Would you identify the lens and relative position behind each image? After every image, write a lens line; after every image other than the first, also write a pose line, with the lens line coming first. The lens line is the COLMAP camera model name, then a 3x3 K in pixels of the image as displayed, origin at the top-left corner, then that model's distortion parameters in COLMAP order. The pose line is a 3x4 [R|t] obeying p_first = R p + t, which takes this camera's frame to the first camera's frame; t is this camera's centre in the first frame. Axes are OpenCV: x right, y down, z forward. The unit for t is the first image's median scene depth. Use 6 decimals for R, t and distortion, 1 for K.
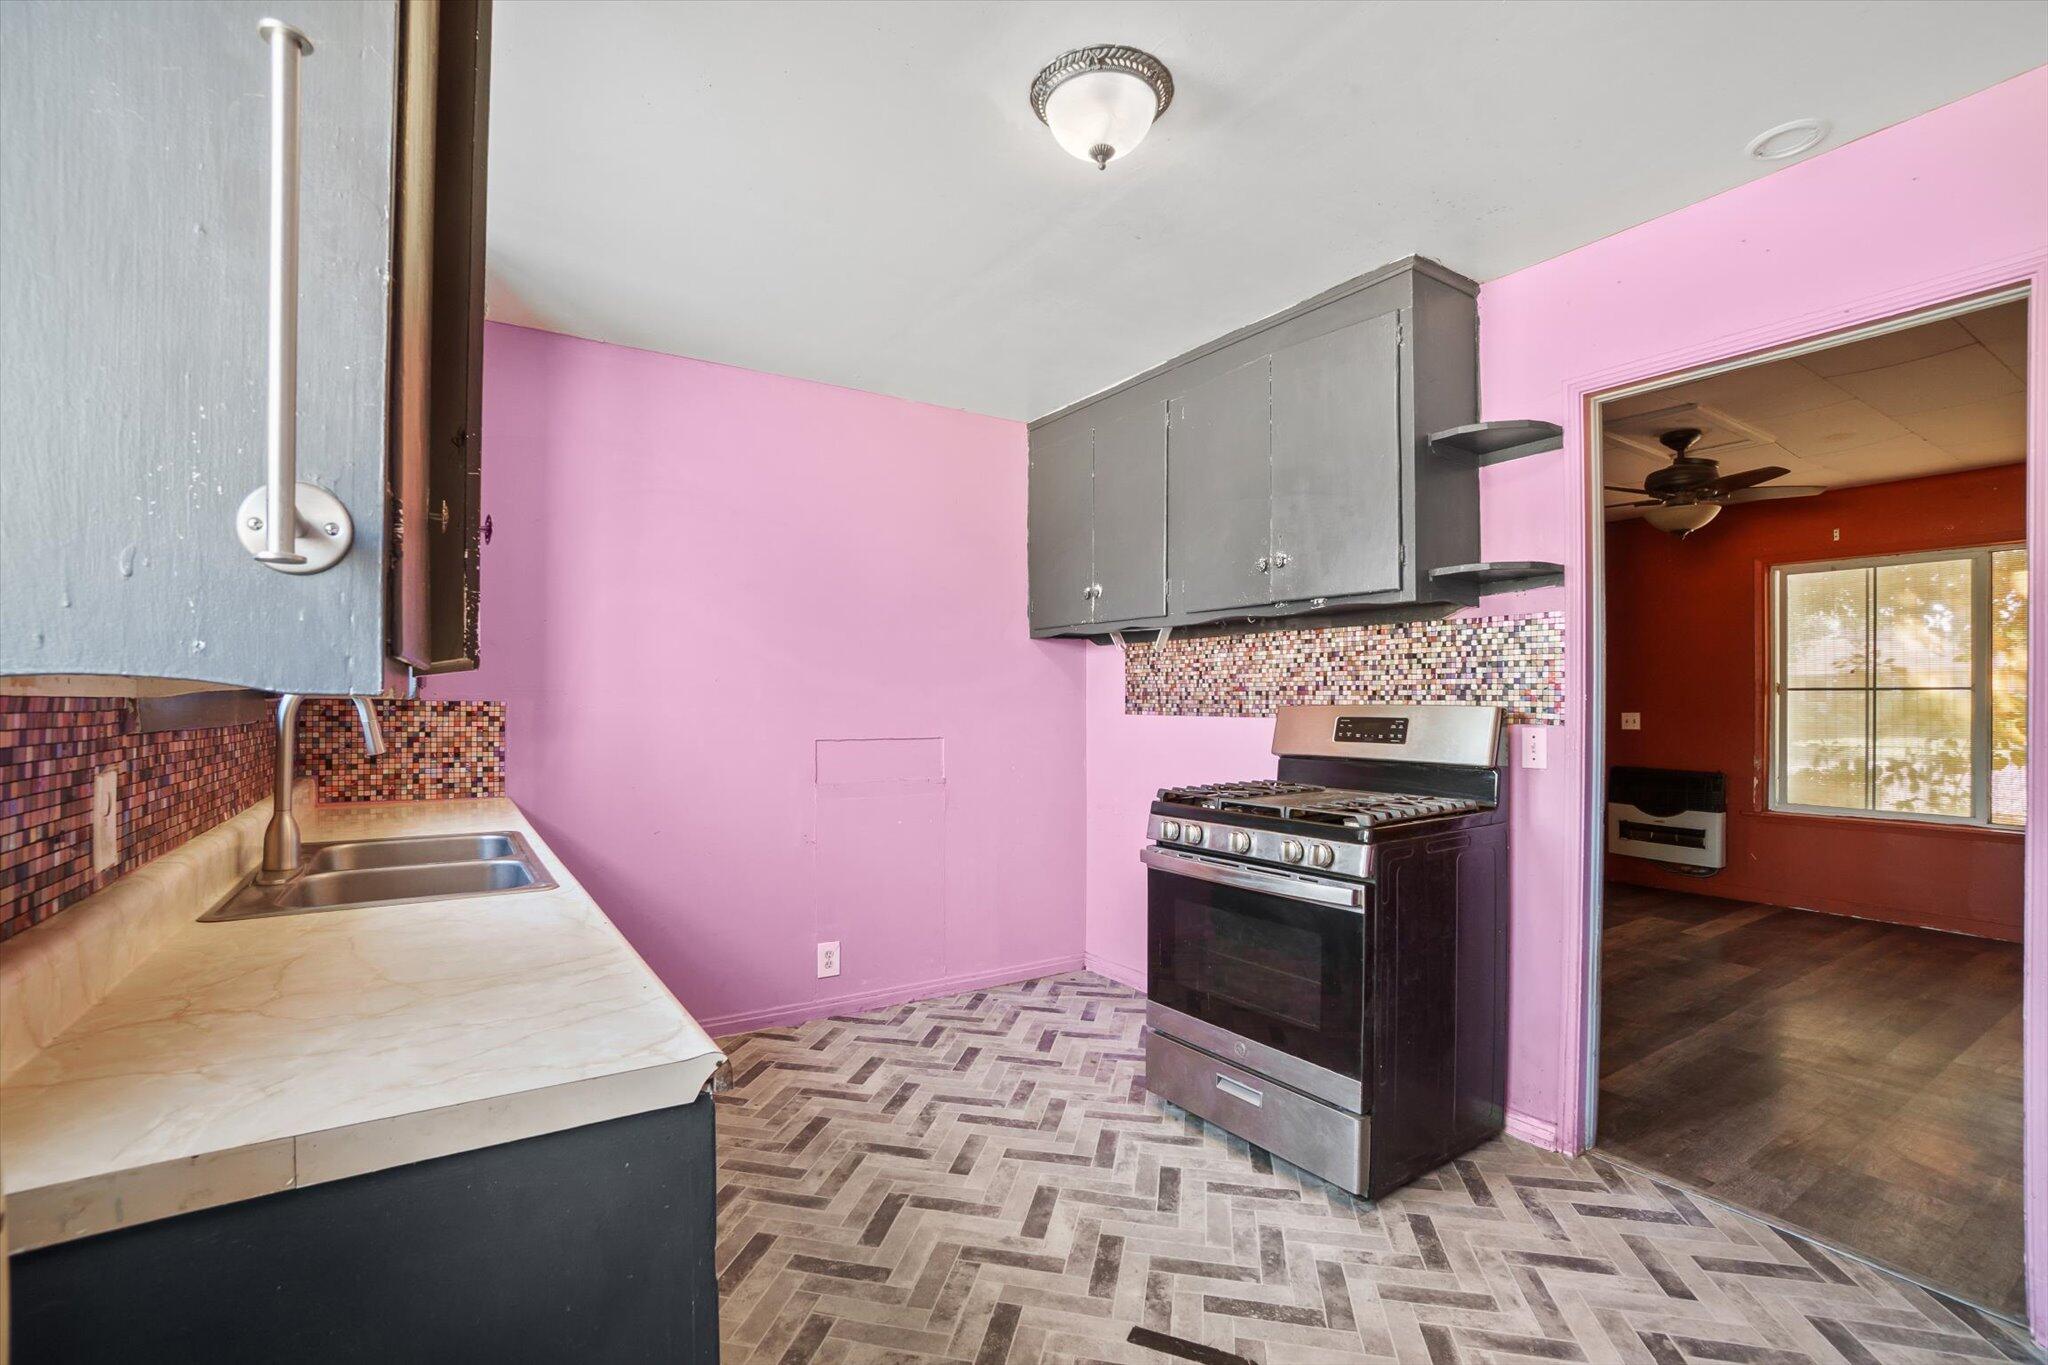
lens RADIAL K [[896.2, 0, 1018.8], [0, 896.2, 700.6], [0, 0, 1]] dist [-0.019443, -0.000184]
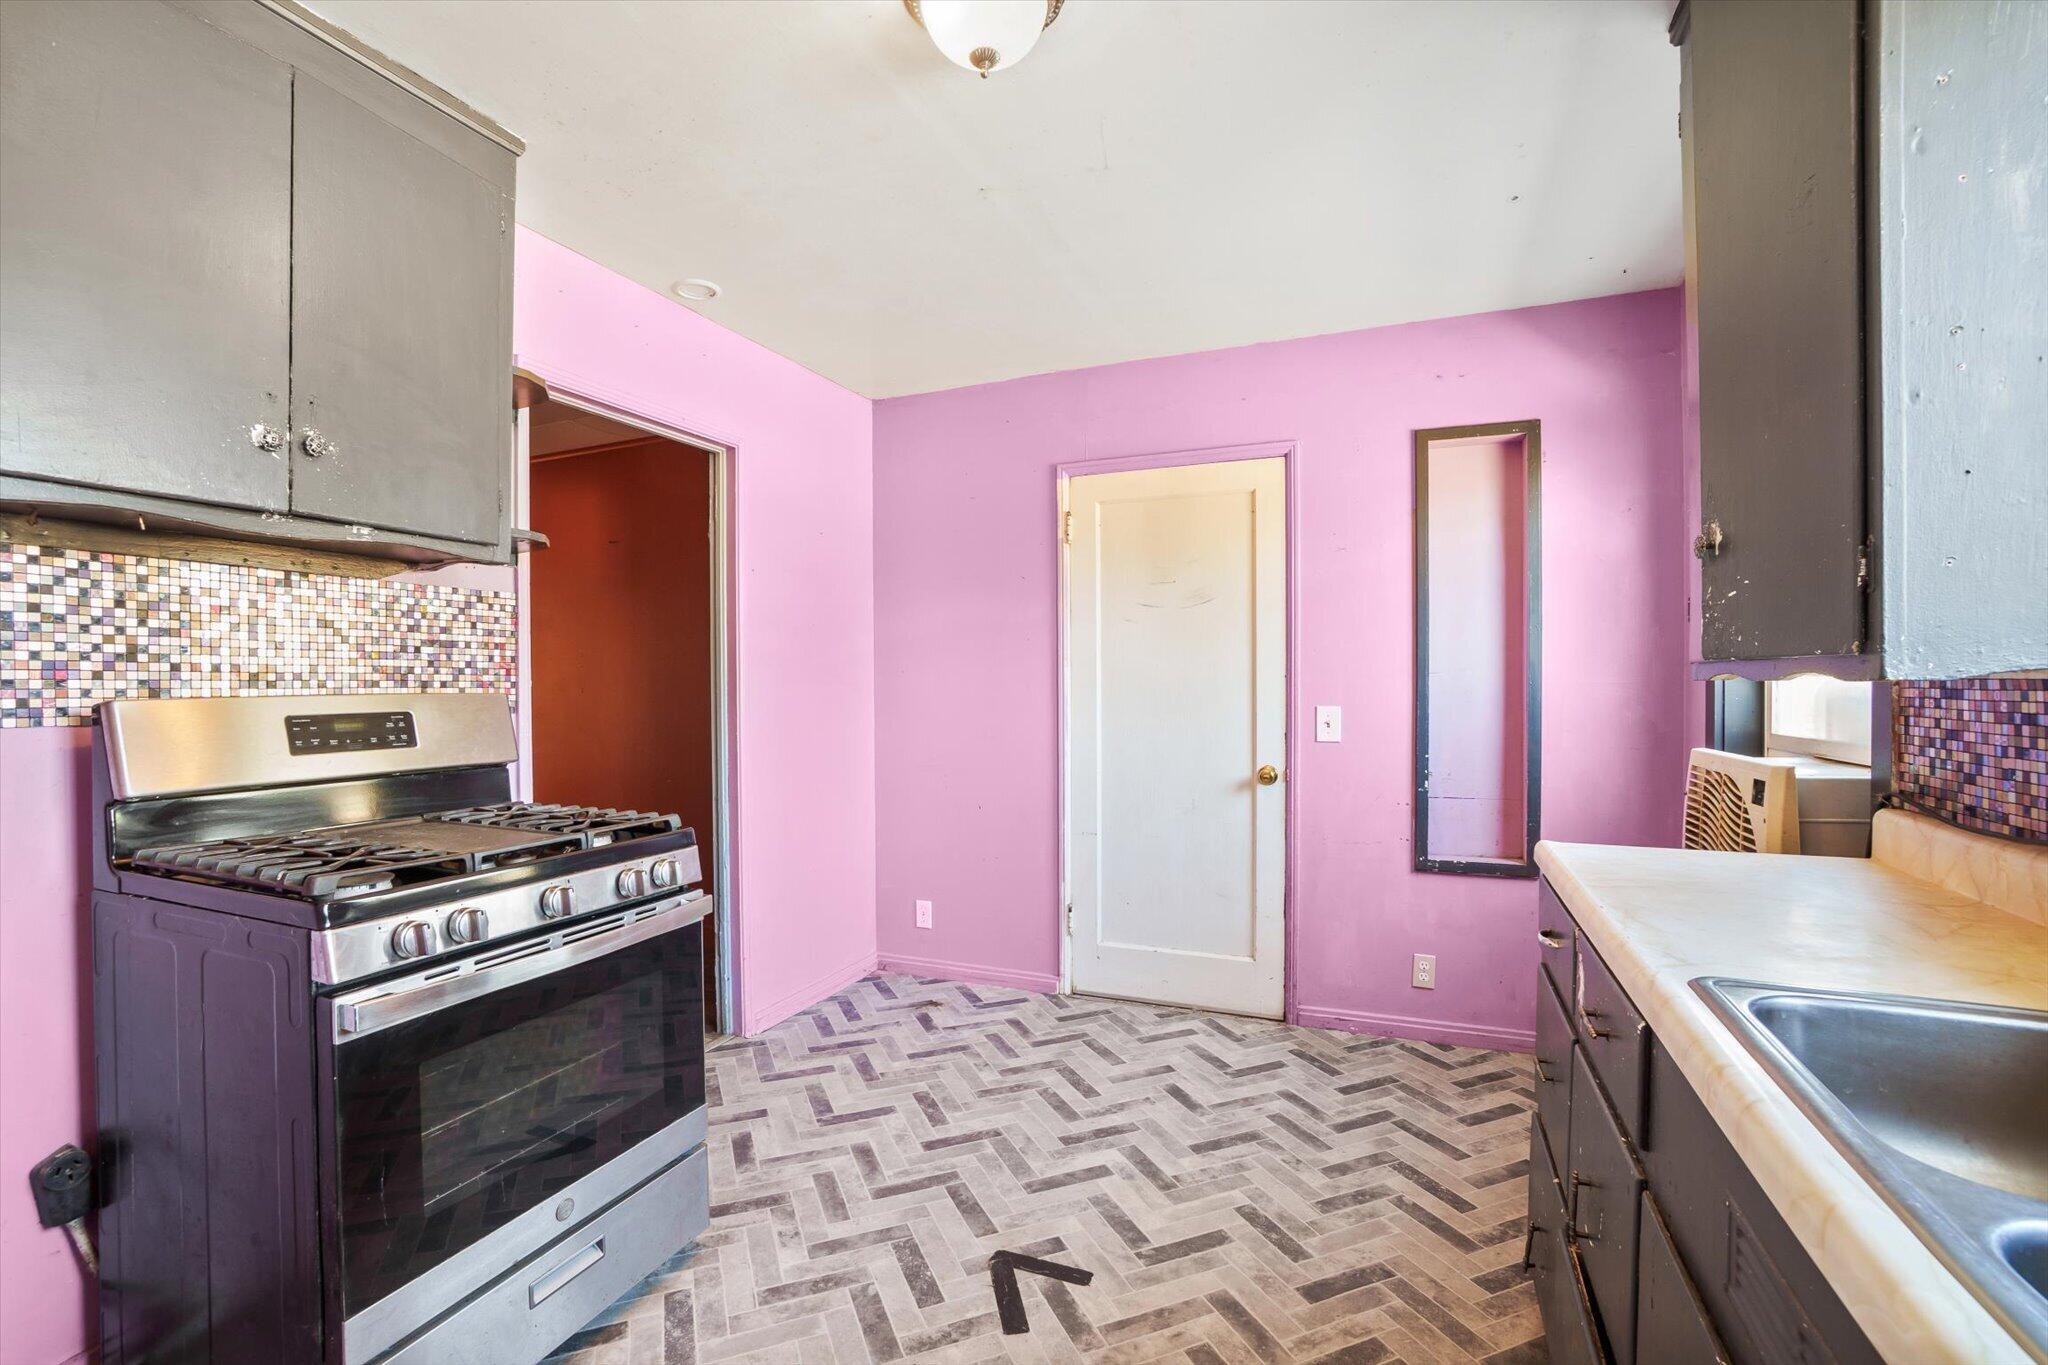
lens RADIAL K [[896.2, 0, 1014.2], [0, 896.2, 683.9], [0, 0, 1]] dist [-0.019443, -0.000184]
pose [[-0.524705, -0.001652, 0.851283, -0.464545], [0.002677, 0.999990, 0.003591, -0.004914], [-0.851280, 0.004163, -0.524695, 0.996708]]
